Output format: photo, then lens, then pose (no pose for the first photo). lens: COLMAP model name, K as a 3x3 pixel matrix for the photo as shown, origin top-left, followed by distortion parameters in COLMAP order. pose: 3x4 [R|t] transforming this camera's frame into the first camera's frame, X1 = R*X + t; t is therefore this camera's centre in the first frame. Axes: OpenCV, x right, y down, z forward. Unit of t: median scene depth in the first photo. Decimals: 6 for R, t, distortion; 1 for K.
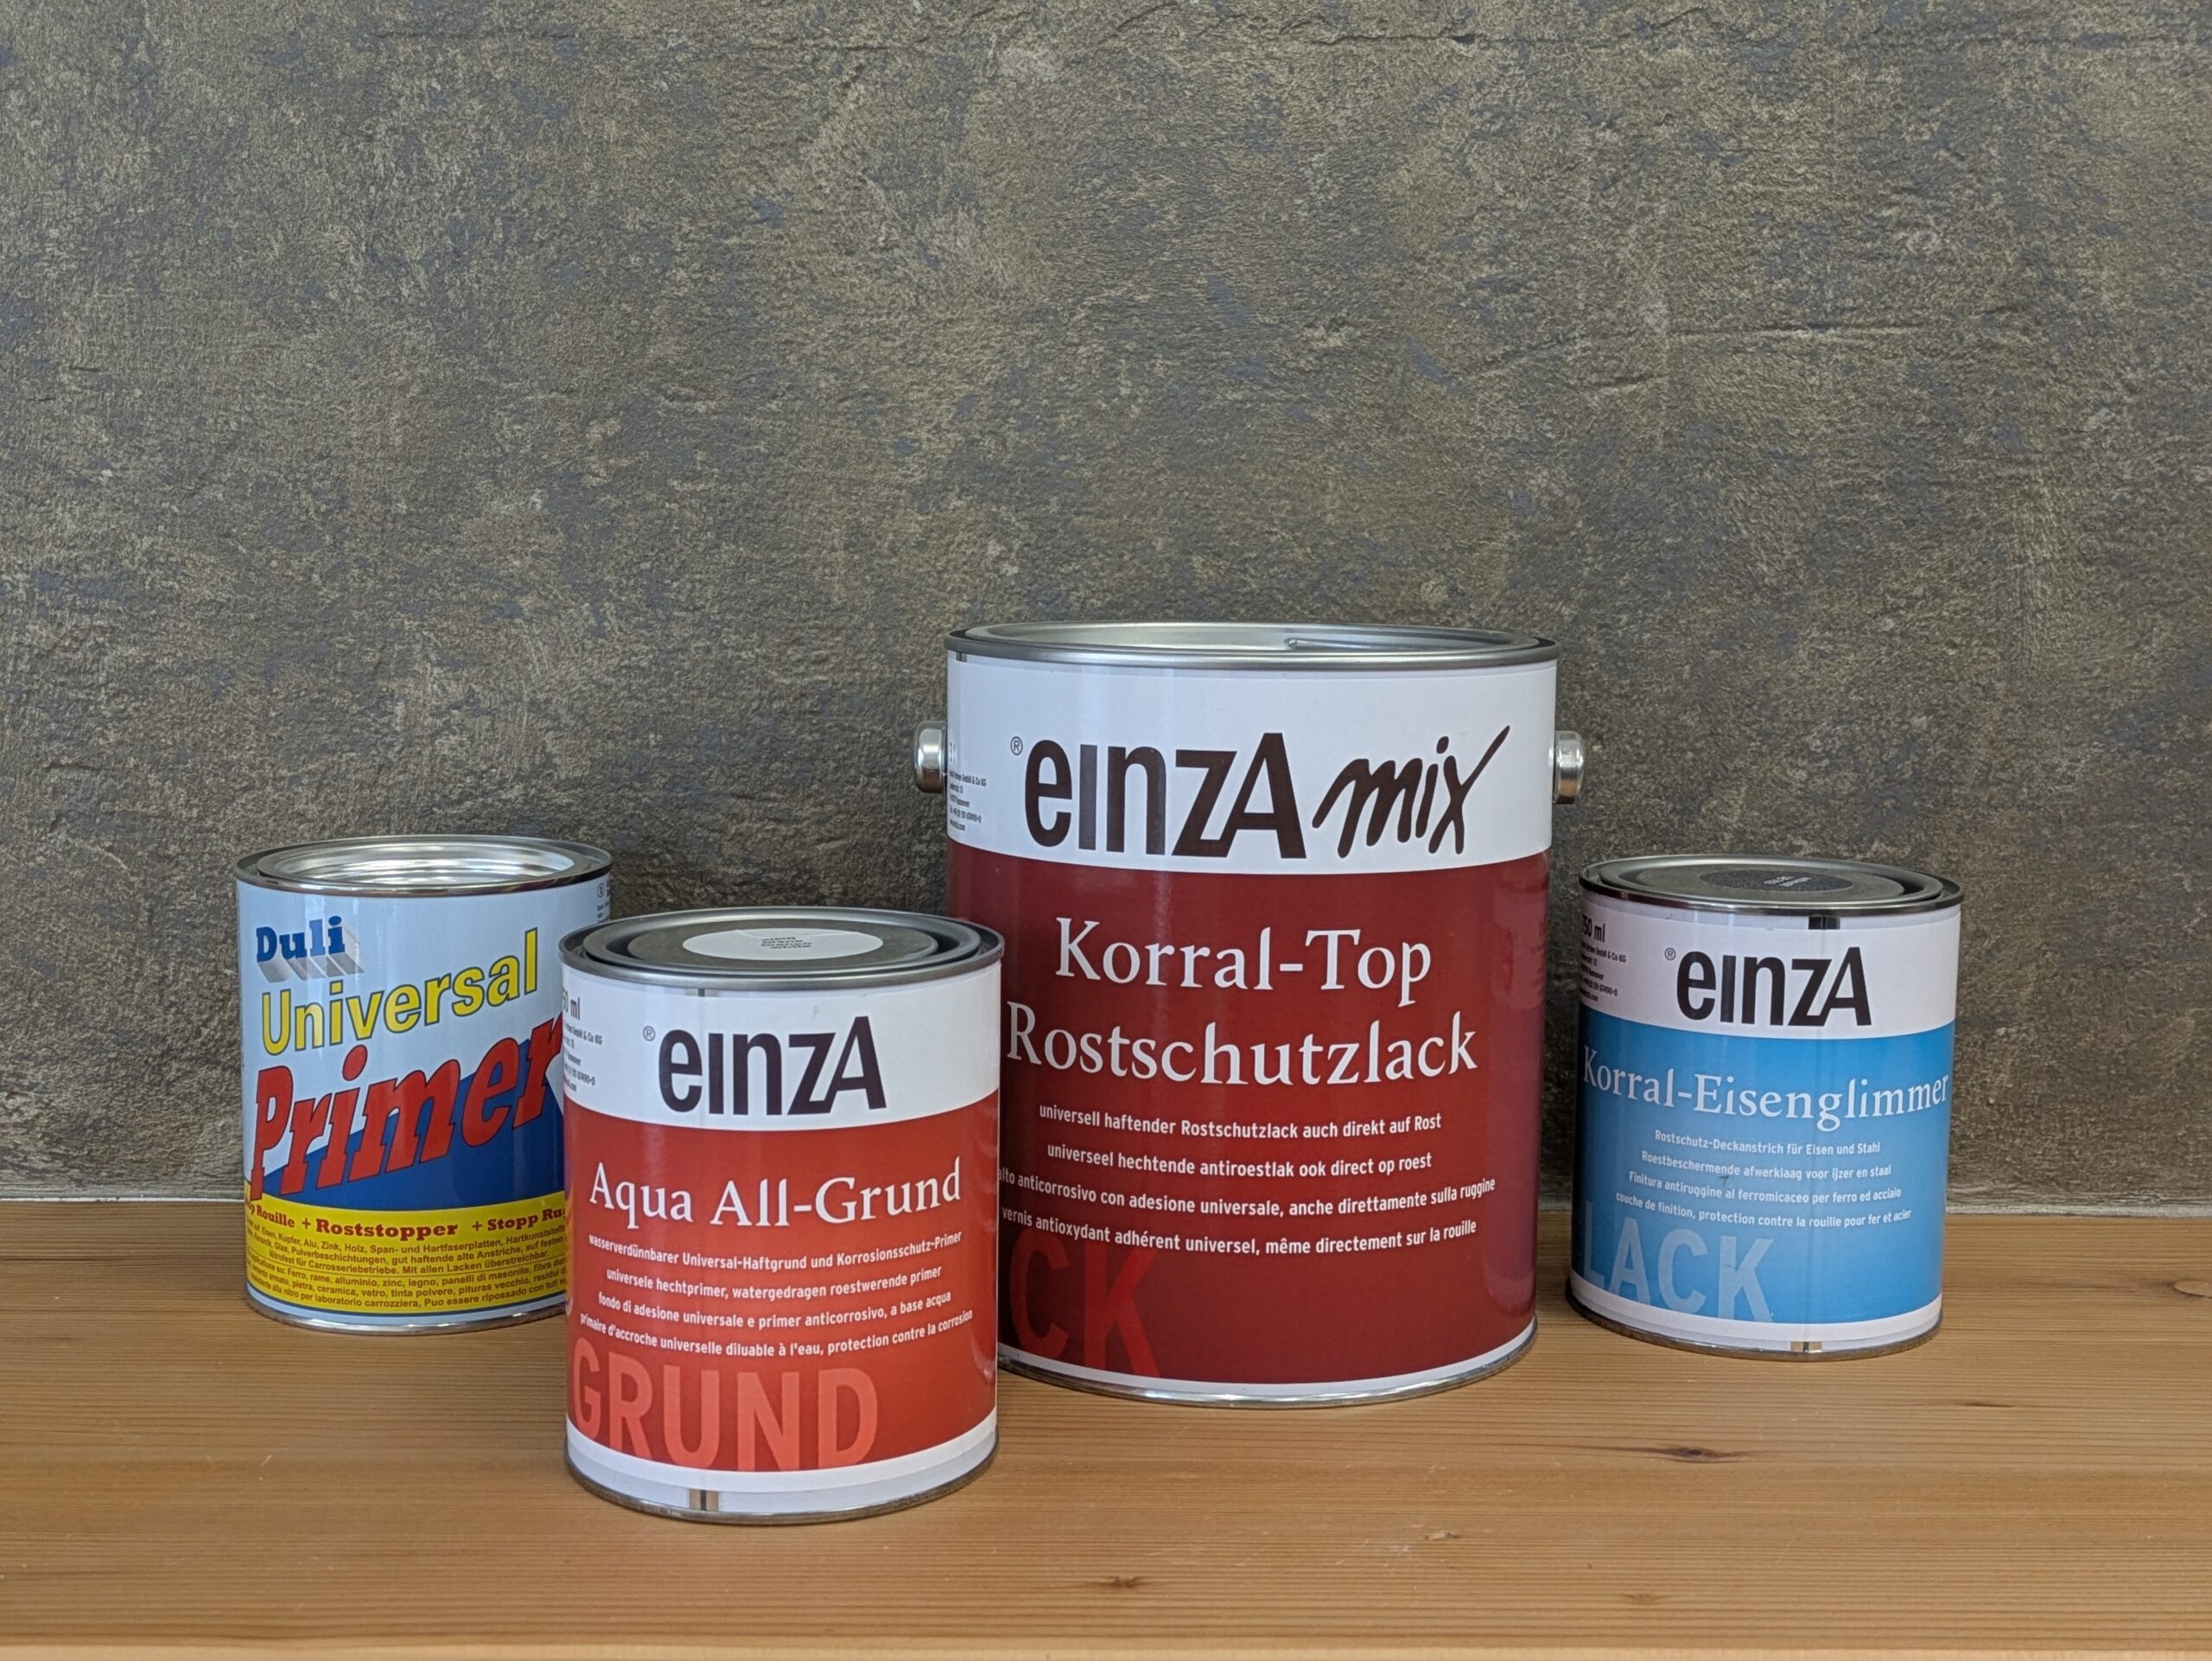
lens RADIAL K [[1624.6, 0, 1114.4], [0, 1624.6, 804.9], [0, 0, 1]] dist [0.017796, -0.020725]
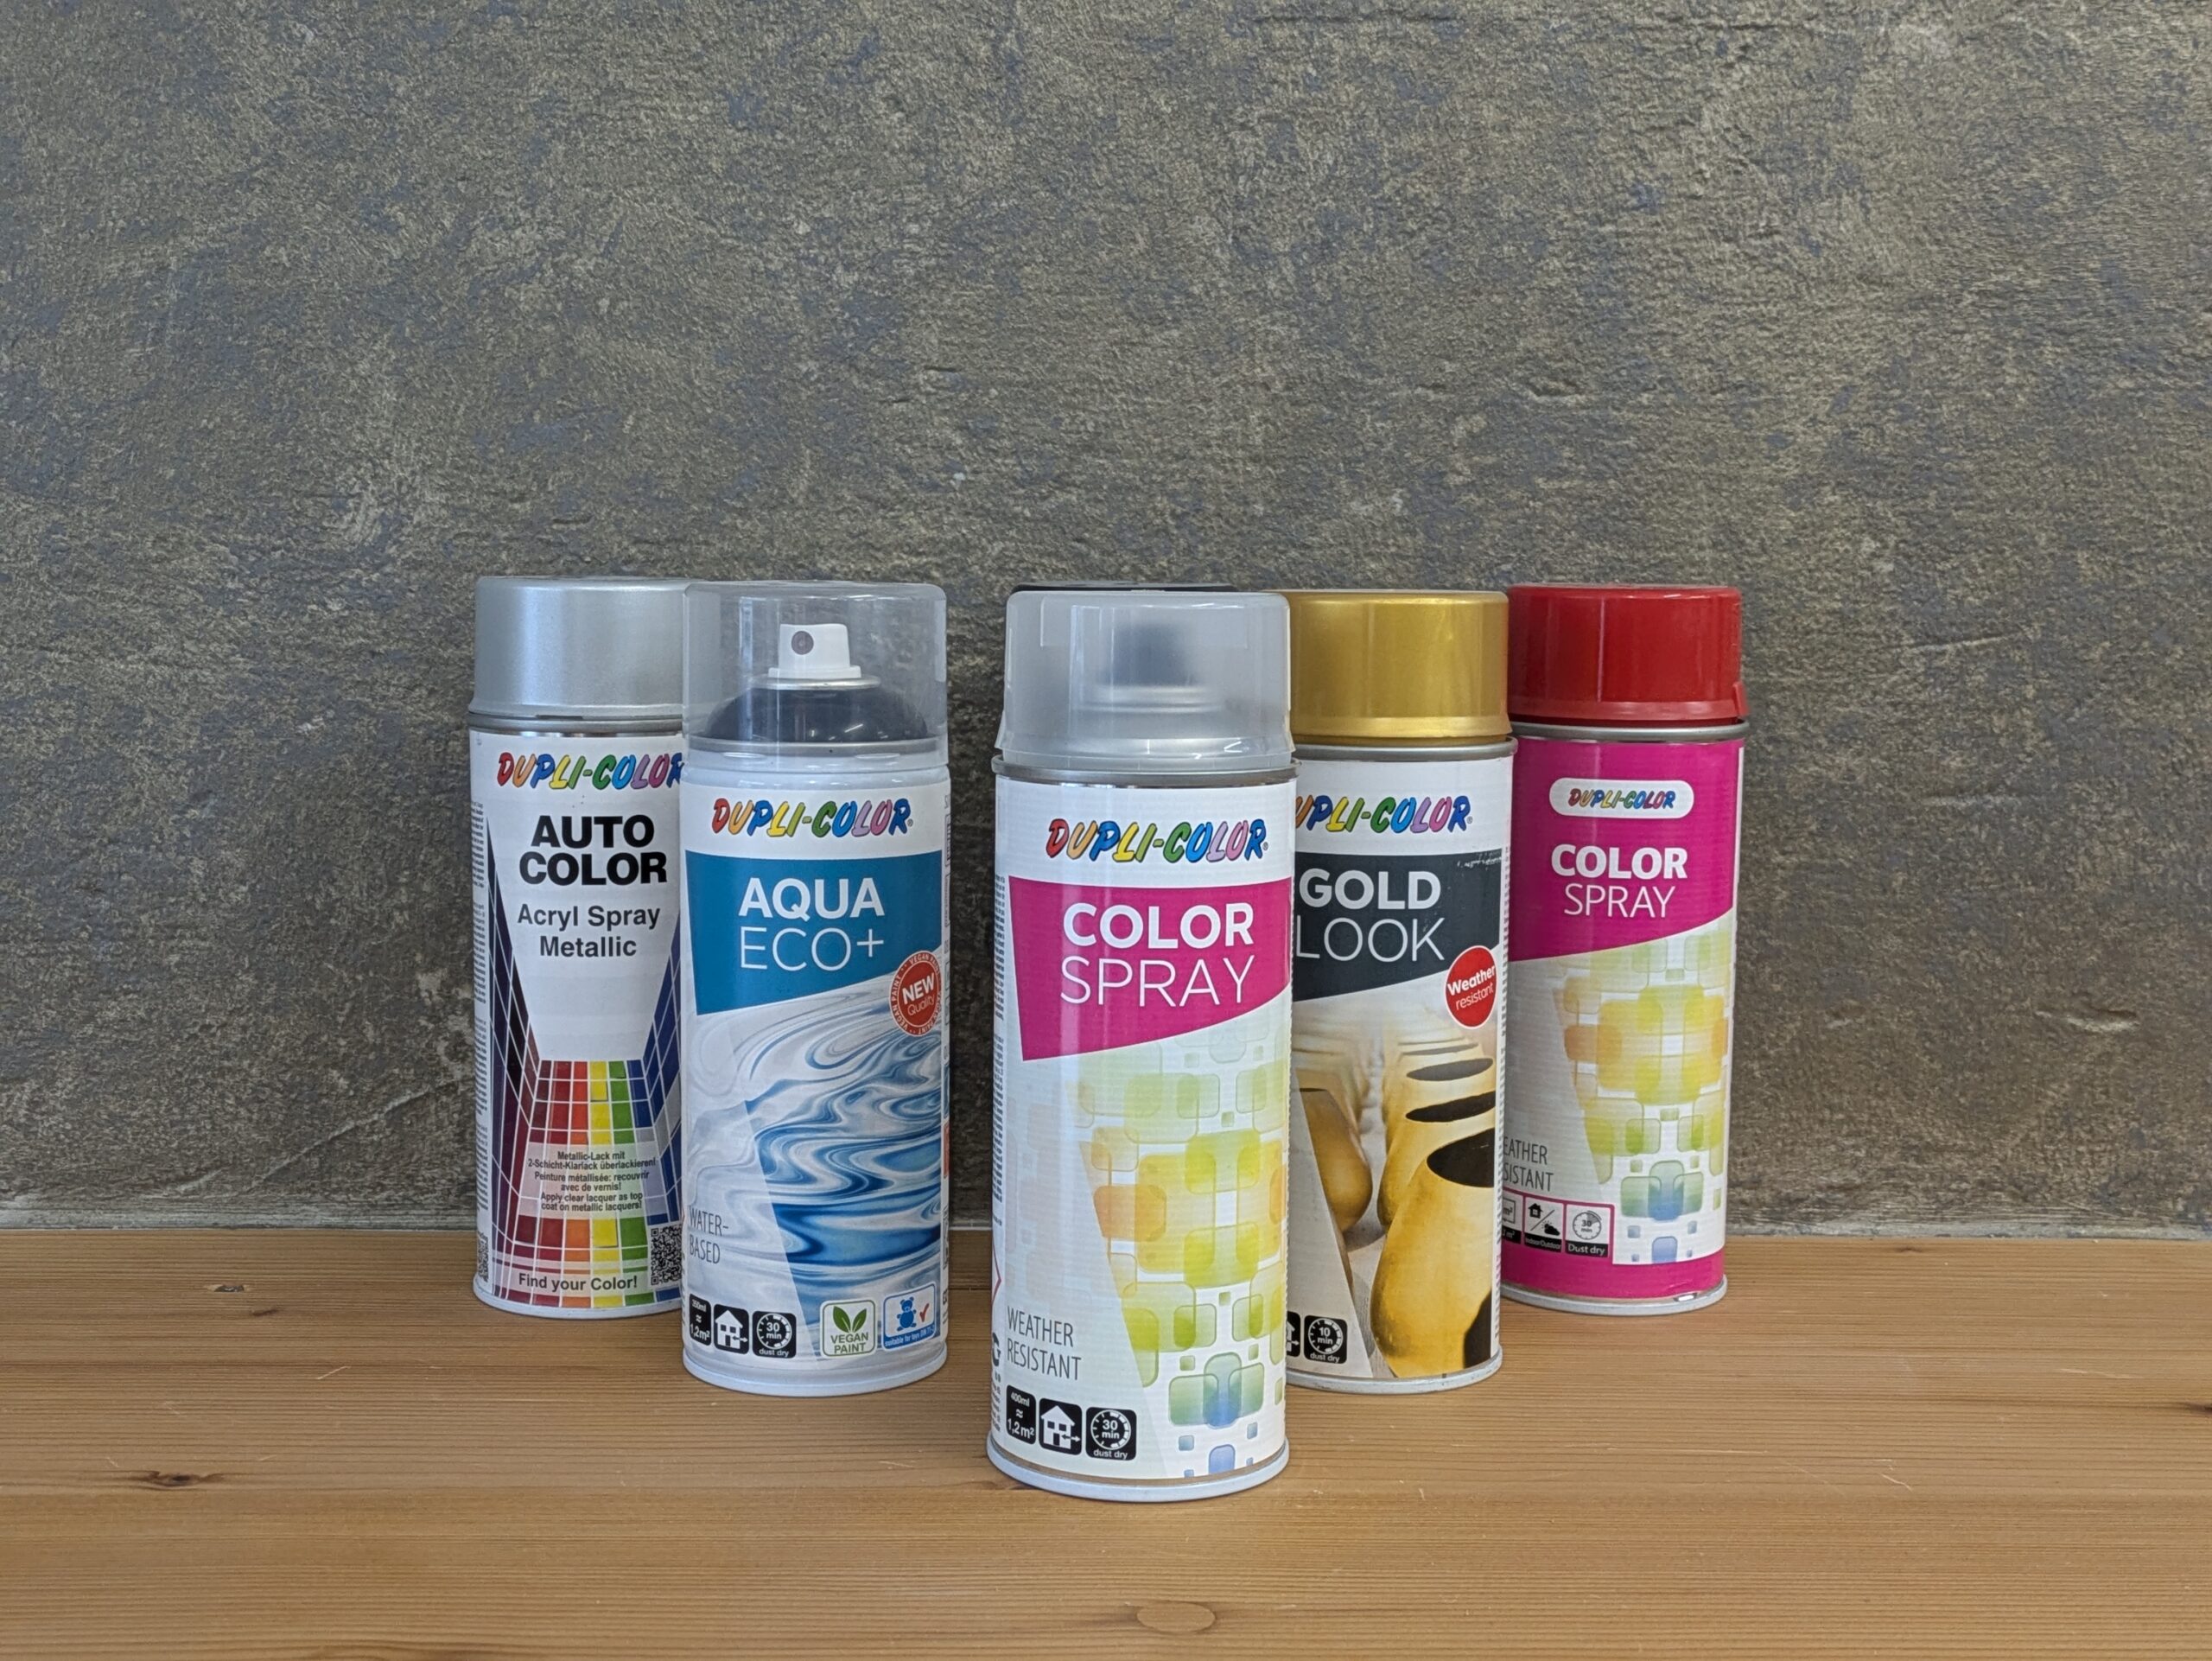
lens RADIAL K [[1624.6, 0, 1081.1], [0, 1624.6, 840.0], [0, 0, 1]] dist [0.017796, -0.020725]
pose [[0.999939, -0.007783, -0.007844, -0.539724], [0.007710, 0.999928, -0.009194, 0.021901], [0.007915, 0.009133, 0.999927, 0.036657]]
